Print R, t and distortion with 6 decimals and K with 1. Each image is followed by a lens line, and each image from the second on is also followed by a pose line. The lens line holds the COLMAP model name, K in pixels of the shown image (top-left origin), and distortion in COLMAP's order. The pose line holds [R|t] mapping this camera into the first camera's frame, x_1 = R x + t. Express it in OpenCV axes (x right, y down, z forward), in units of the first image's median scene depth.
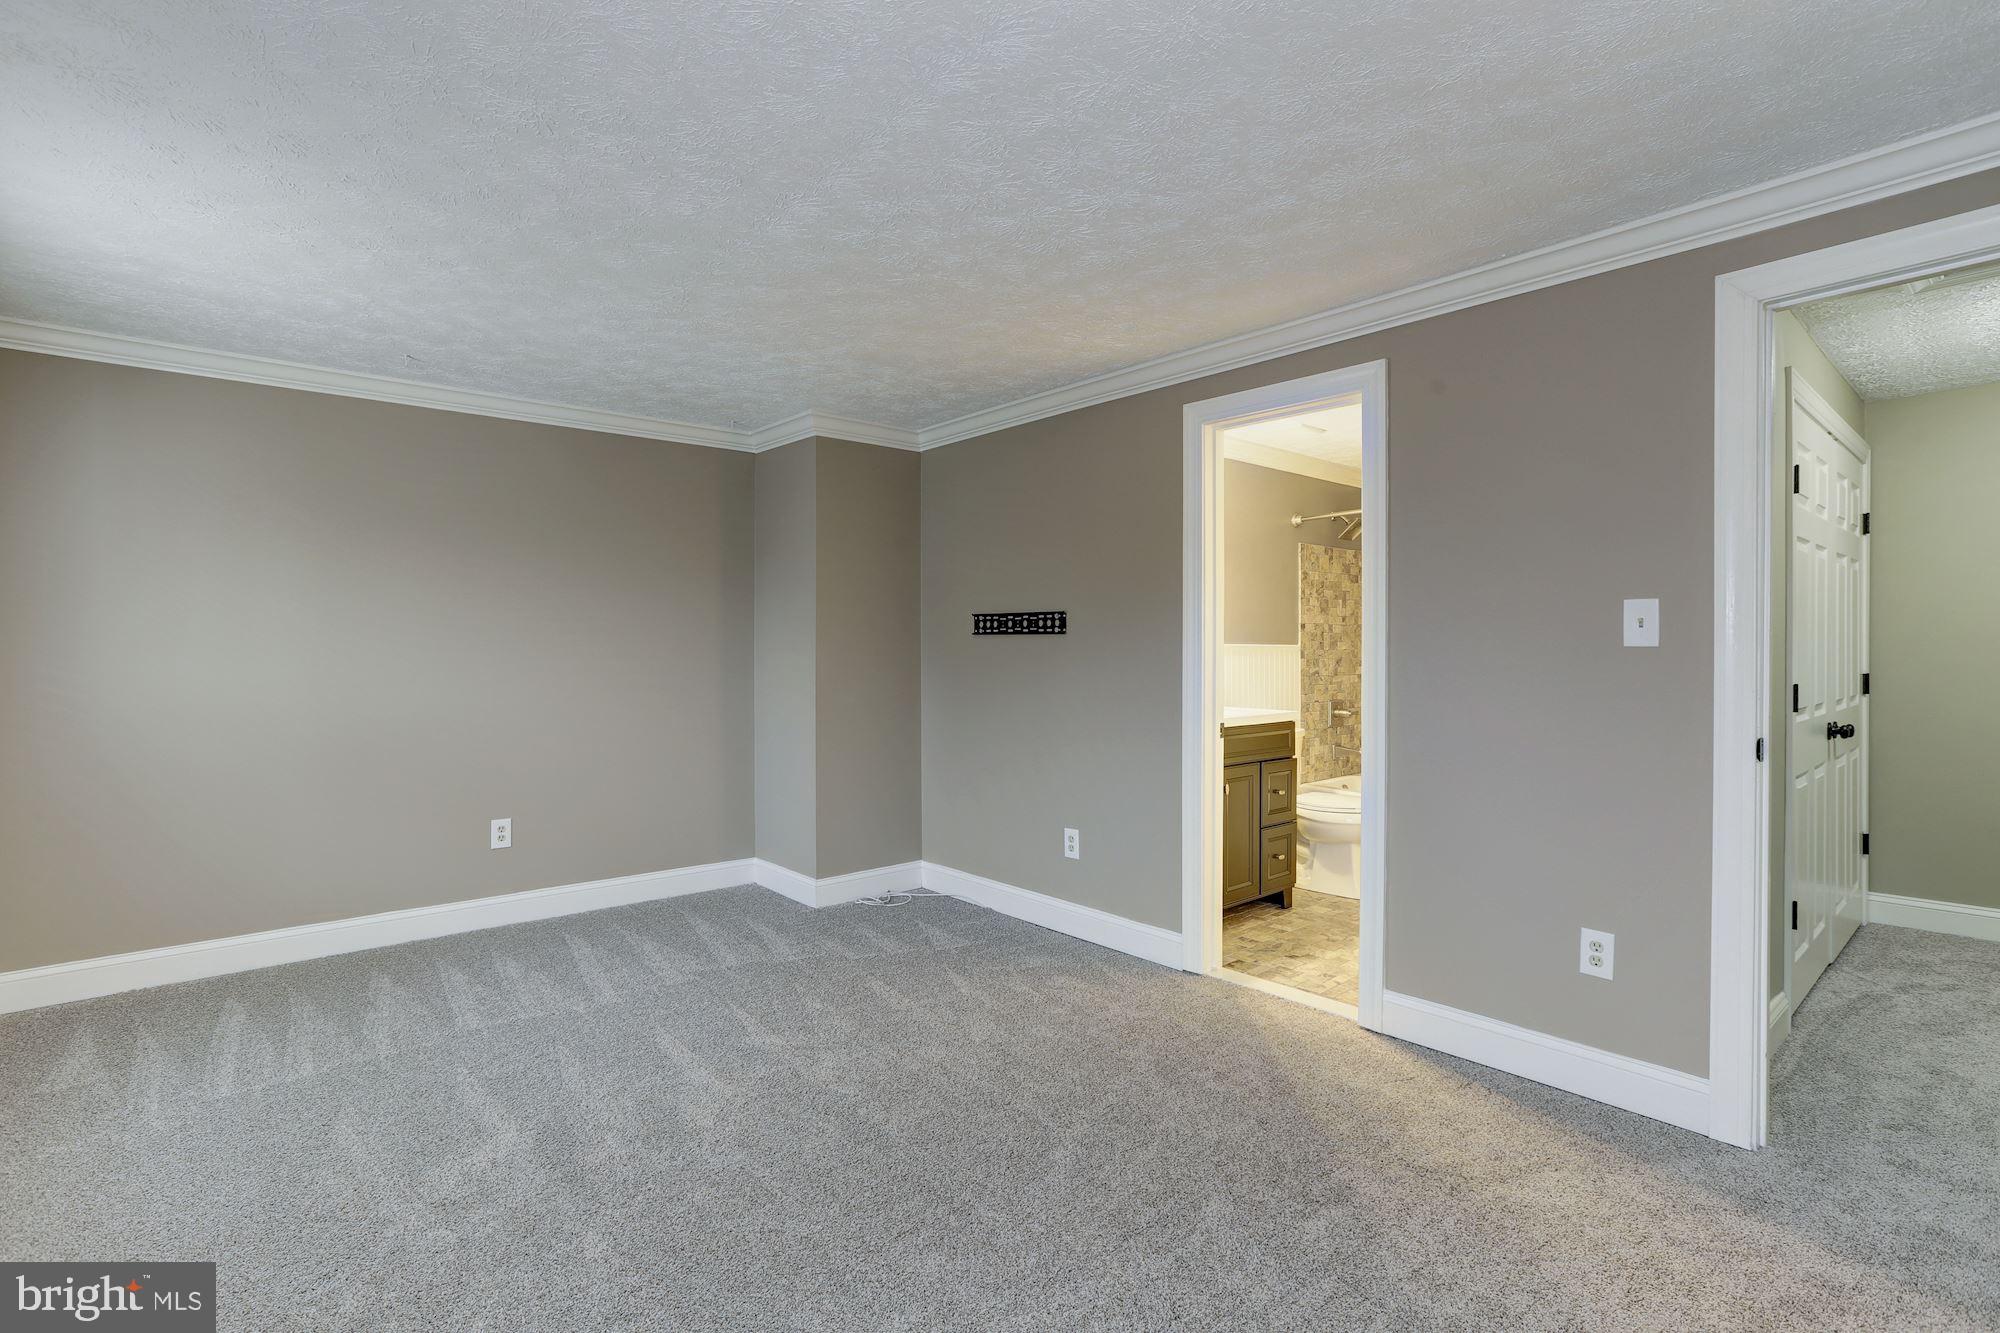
lens RADIAL K [[947.2, 0, 1001.9], [0, 947.2, 647.3], [0, 0, 1]] dist [0.000890, 0.000182]
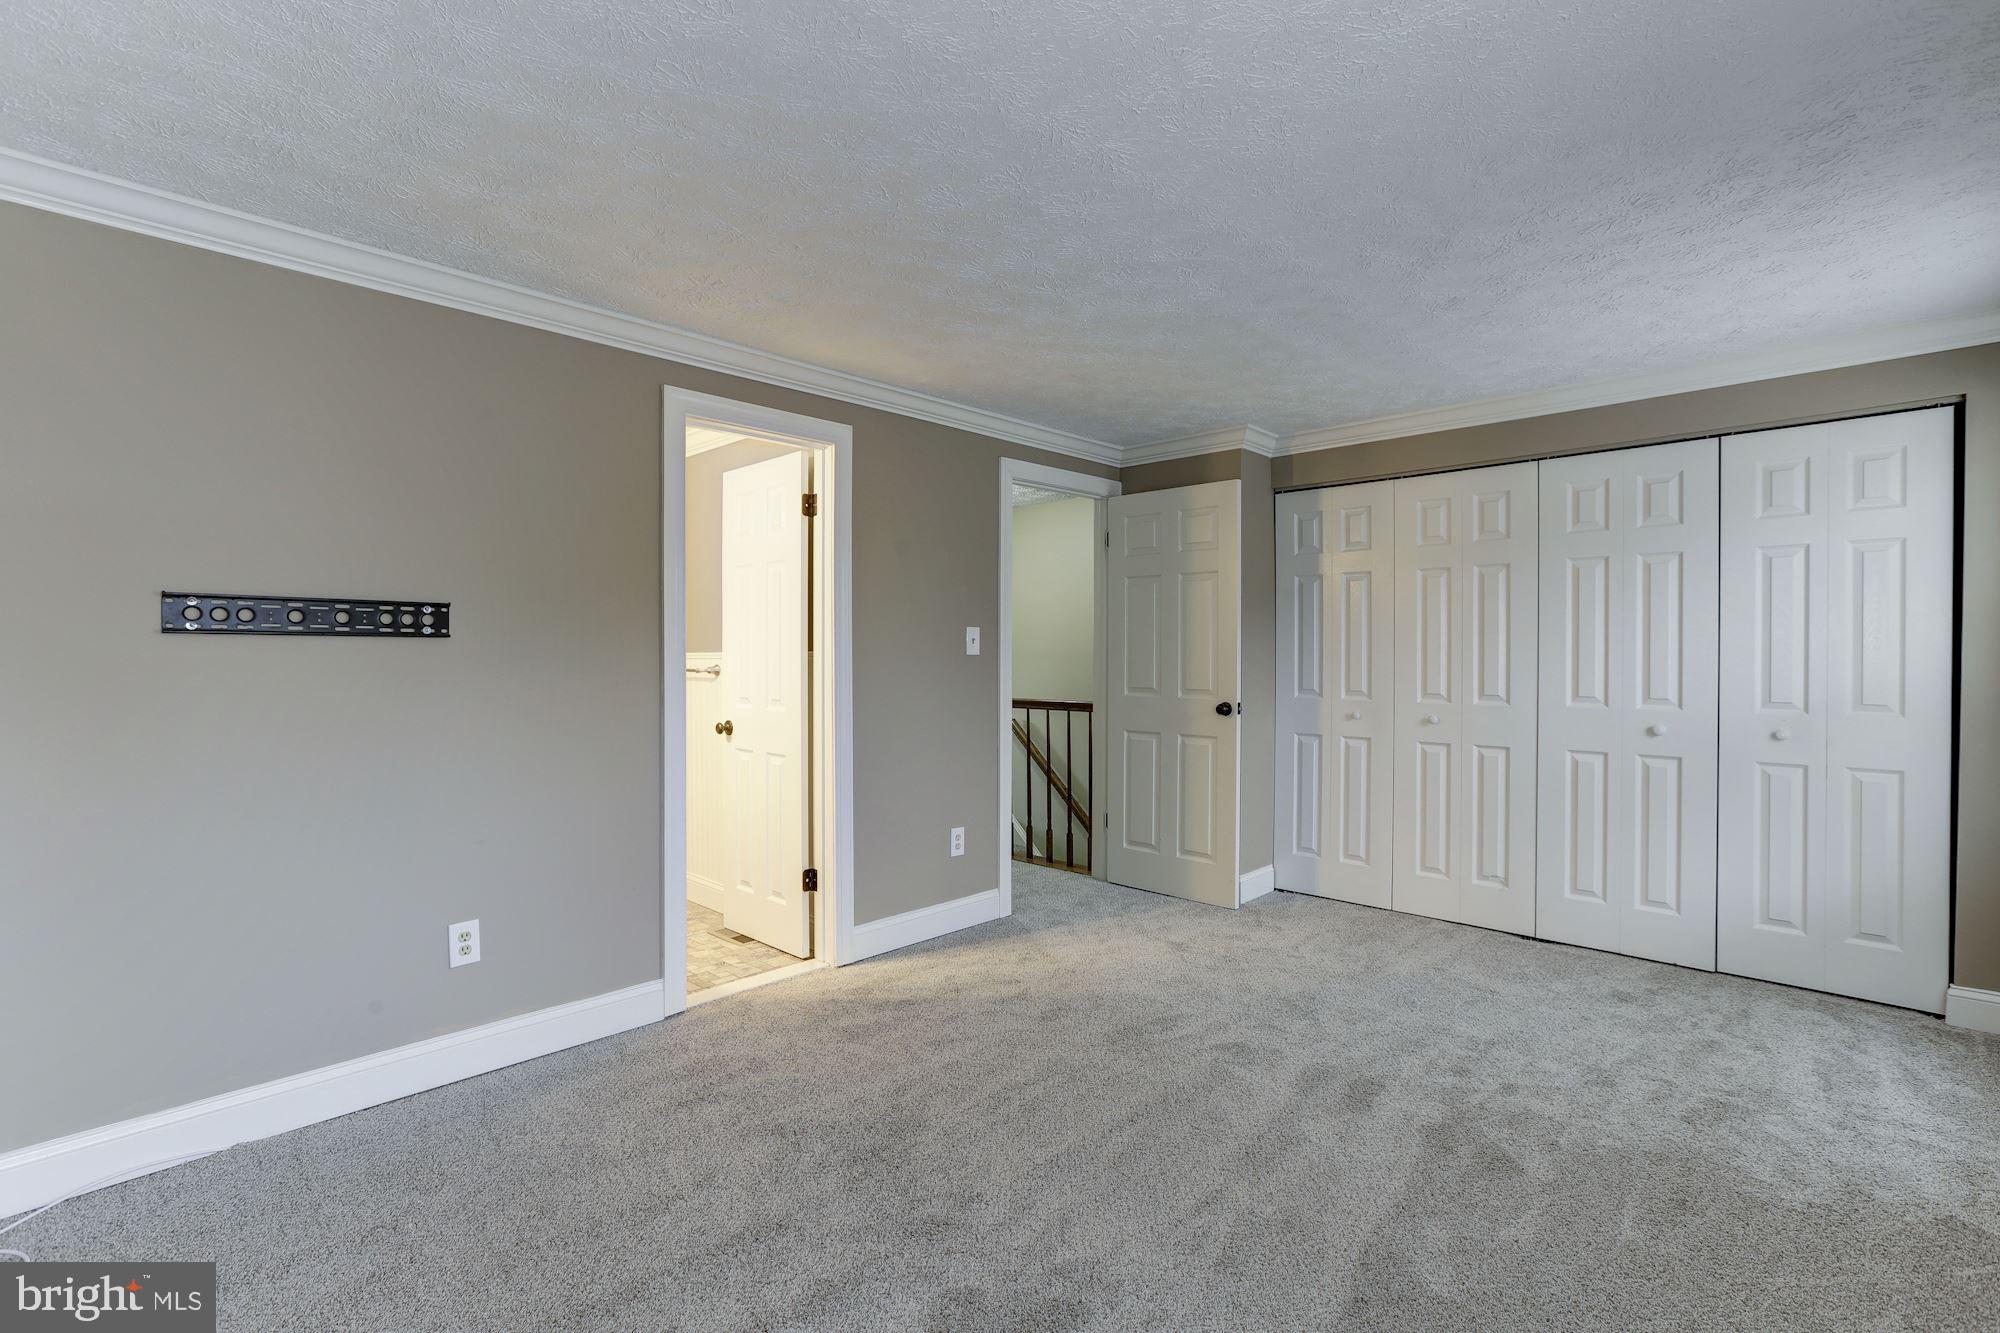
lens RADIAL K [[917.6, 0, 1001.1], [0, 917.6, 661.6], [0, 0, 1]] dist [-0.008777, 0.001335]
pose [[-0.069861, -0.009090, 0.997515, -0.708379], [0.001518, 0.999956, 0.009218, -0.002475], [-0.997556, 0.002159, -0.069844, 0.763824]]
